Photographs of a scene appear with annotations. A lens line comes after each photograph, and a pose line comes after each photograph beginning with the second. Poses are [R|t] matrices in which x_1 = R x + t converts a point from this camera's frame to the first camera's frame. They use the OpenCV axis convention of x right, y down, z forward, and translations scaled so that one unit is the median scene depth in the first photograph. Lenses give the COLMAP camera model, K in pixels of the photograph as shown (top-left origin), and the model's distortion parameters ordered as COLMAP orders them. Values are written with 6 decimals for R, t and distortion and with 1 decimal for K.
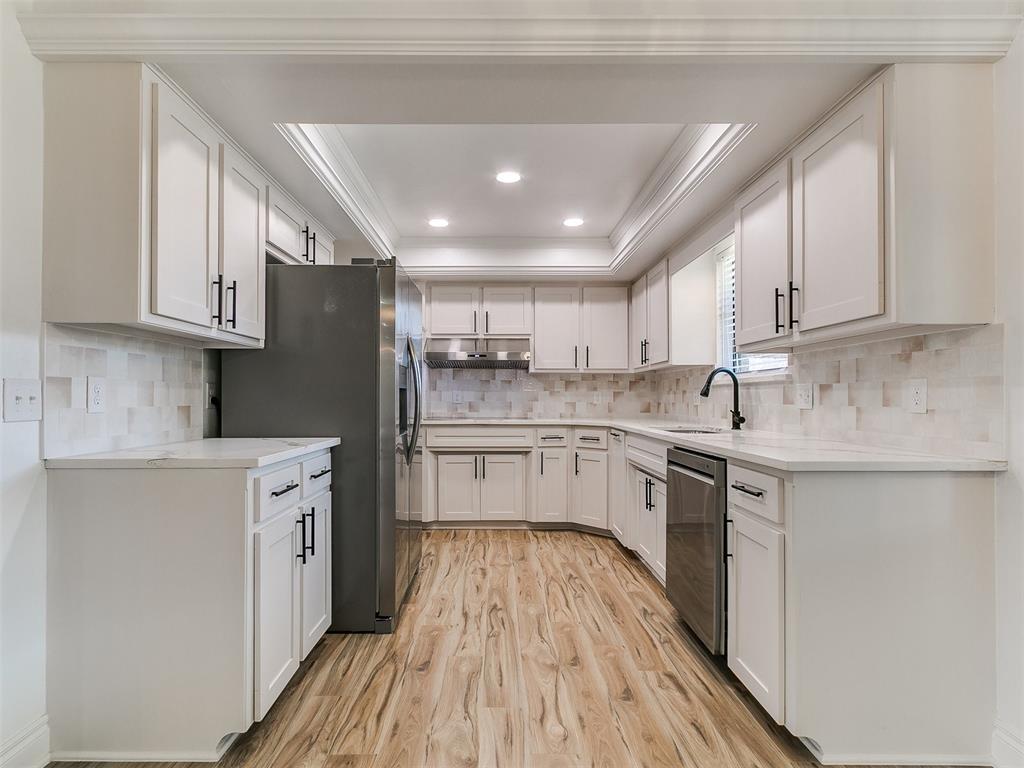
lens RADIAL K [[528.8, 0, 495.5], [0, 528.8, 395.3], [0, 0, 1]] dist [0.004794, -0.002956]
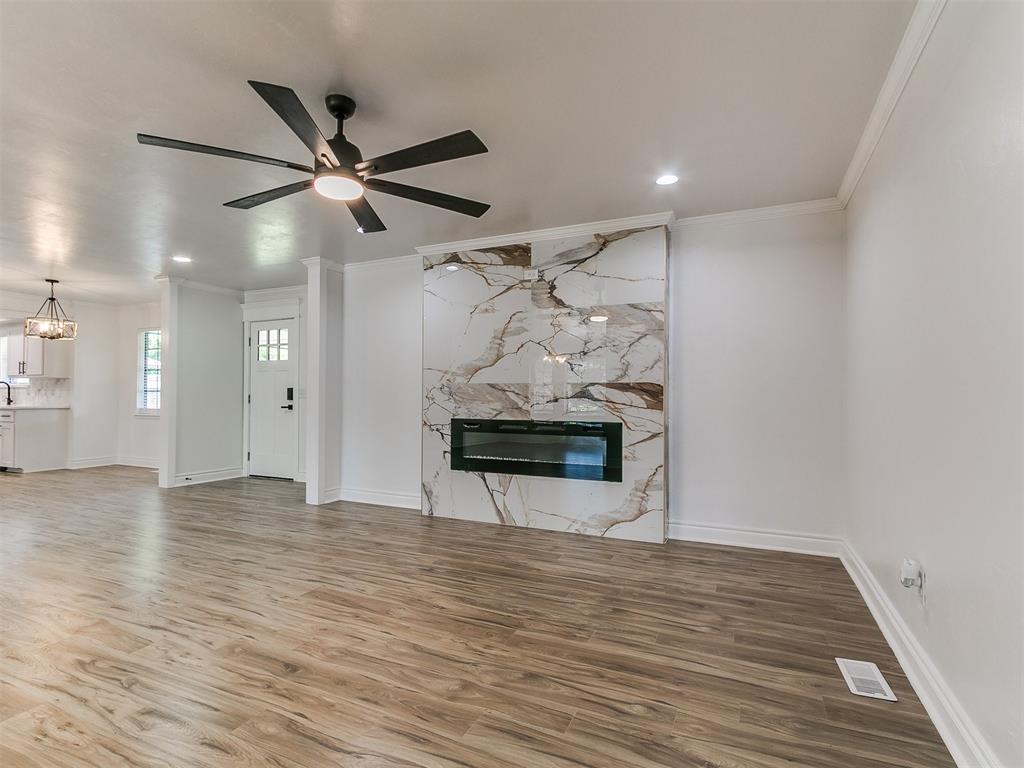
lens RADIAL K [[528.8, 0, 499.8], [0, 528.8, 390.7], [0, 0, 1]] dist [0.004794, -0.002956]
pose [[0.427542, 0.012537, 0.903908, -1.058096], [-0.009929, 0.999909, -0.009172, -0.007572], [-0.903941, -0.005054, 0.427628, -2.793947]]
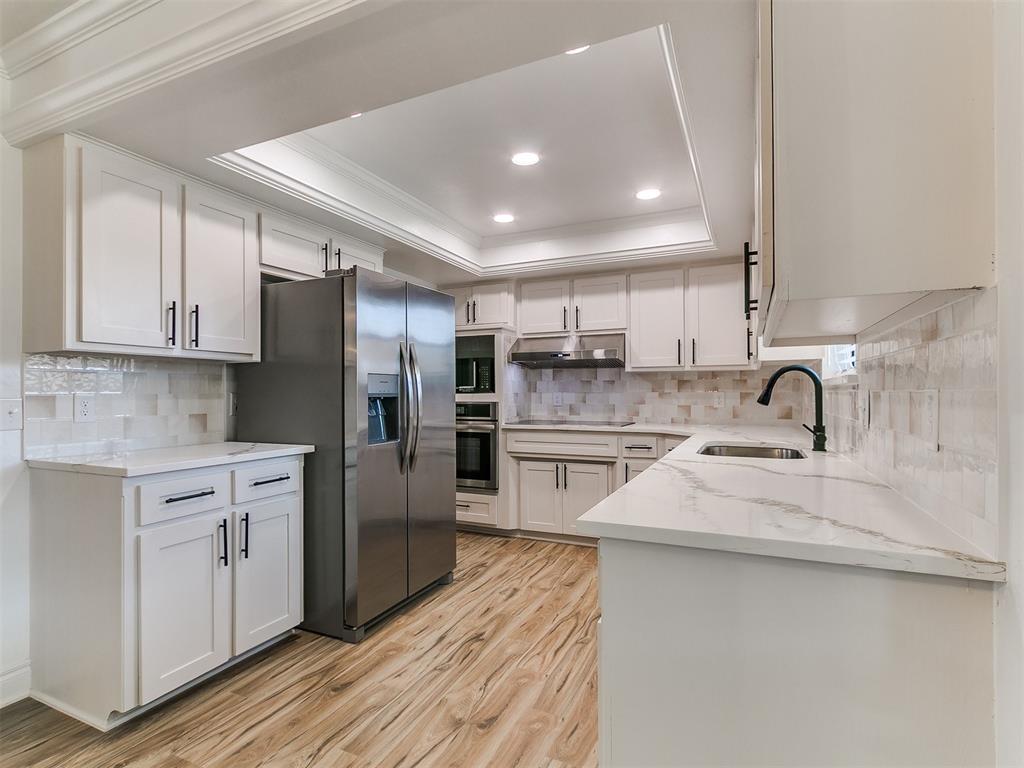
lens RADIAL K [[528.8, 0, 496.2], [0, 528.8, 391.7], [0, 0, 1]] dist [0.004794, -0.002956]
pose [[0.902552, -0.003798, -0.430565, 0.440732], [0.005941, 0.999976, 0.003633, -0.025390], [0.430541, -0.005837, 0.902552, 0.202425]]
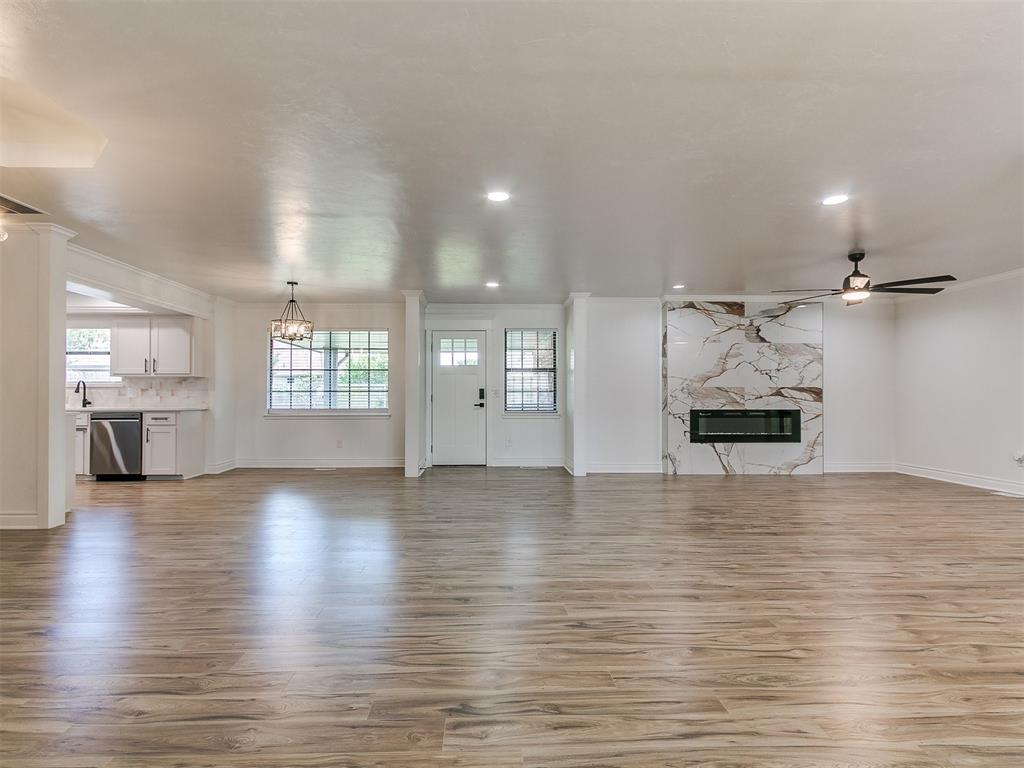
lens RADIAL K [[528.8, 0, 501.0], [0, 528.8, 390.7], [0, 0, 1]] dist [0.004794, -0.002956]
pose [[-0.030834, 0.010531, 0.999469, -2.208280], [-0.006103, 0.999924, -0.010724, 0.008263], [-0.999506, -0.006430, -0.030767, -0.834781]]
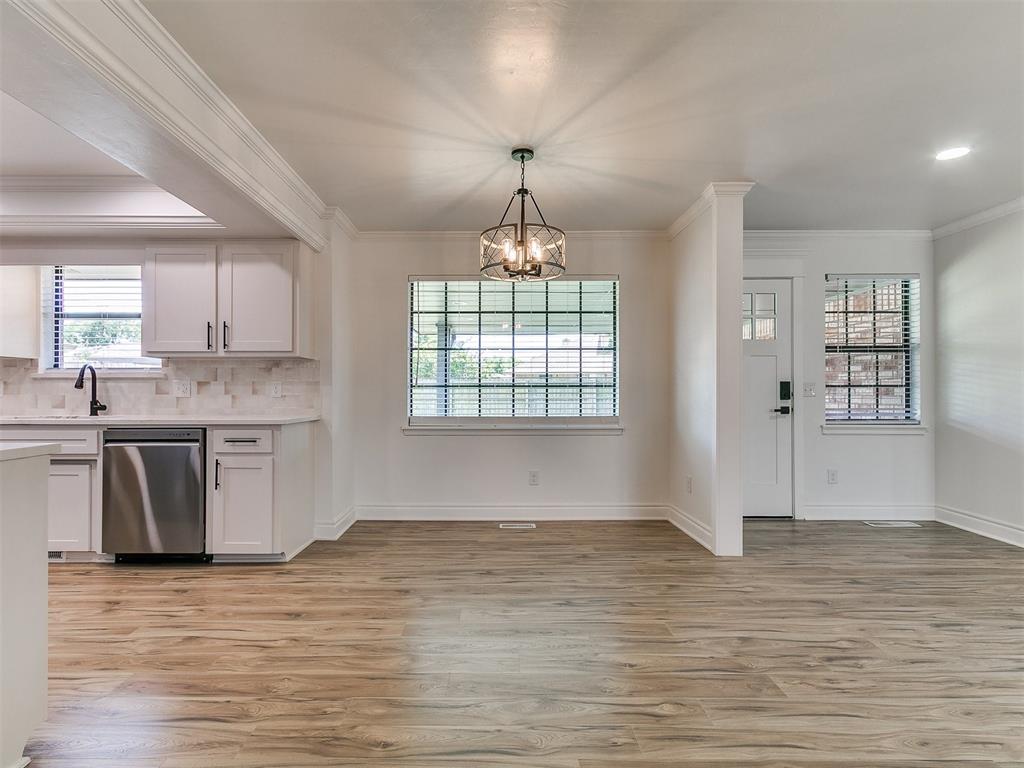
lens RADIAL K [[528.8, 0, 501.4], [0, 528.8, 391.2], [0, 0, 1]] dist [0.004794, -0.002956]
pose [[-0.003044, 0.007452, 0.999968, -0.899729], [-0.005717, 0.999956, -0.007469, 0.014387], [-0.999979, -0.005740, -0.003001, 0.091362]]
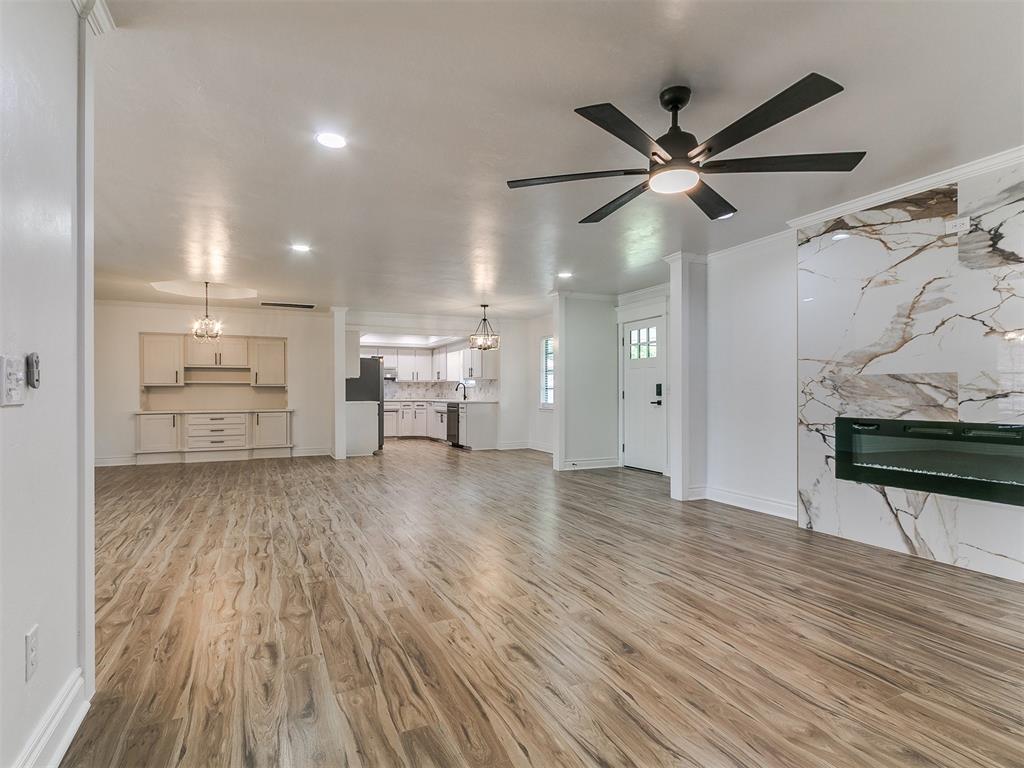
lens RADIAL K [[528.8, 0, 496.4], [0, 528.8, 391.8], [0, 0, 1]] dist [0.004794, -0.002956]
pose [[0.910815, -0.002077, 0.412809, -1.005298], [0.000238, 0.999990, 0.004505, -0.008013], [-0.412814, -0.004005, 0.910807, -2.850352]]
